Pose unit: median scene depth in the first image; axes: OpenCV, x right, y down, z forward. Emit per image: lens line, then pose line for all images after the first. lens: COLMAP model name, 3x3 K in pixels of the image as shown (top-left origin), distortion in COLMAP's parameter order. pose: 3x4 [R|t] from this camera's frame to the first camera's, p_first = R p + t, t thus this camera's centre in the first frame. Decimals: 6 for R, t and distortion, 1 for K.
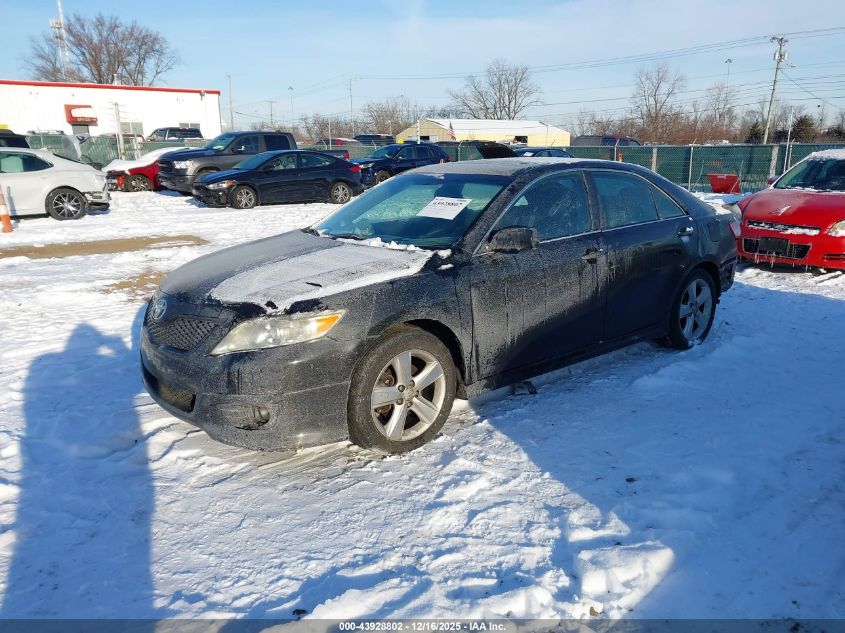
lens RADIAL K [[648.4, 0, 427.4], [0, 648.4, 315.4], [0, 0, 1]] dist [0.036477, -0.043875]
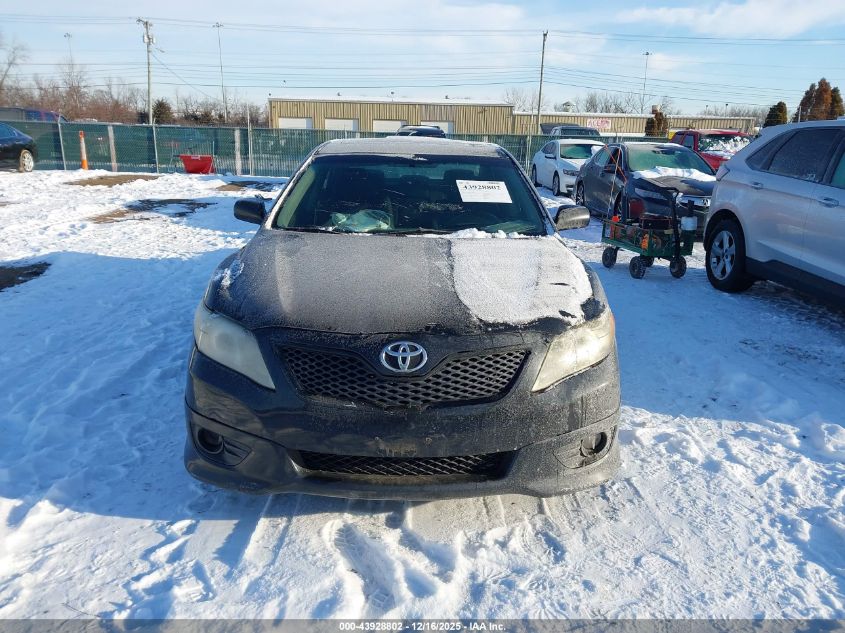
lens RADIAL K [[648.4, 0, 422.8], [0, 648.4, 318.2], [0, 0, 1]] dist [0.036477, -0.043875]
pose [[0.637551, -0.183064, 0.748343, -0.120343], [0.158388, 0.981754, 0.105223, -0.015654], [-0.753951, 0.051443, 0.654913, 0.073013]]
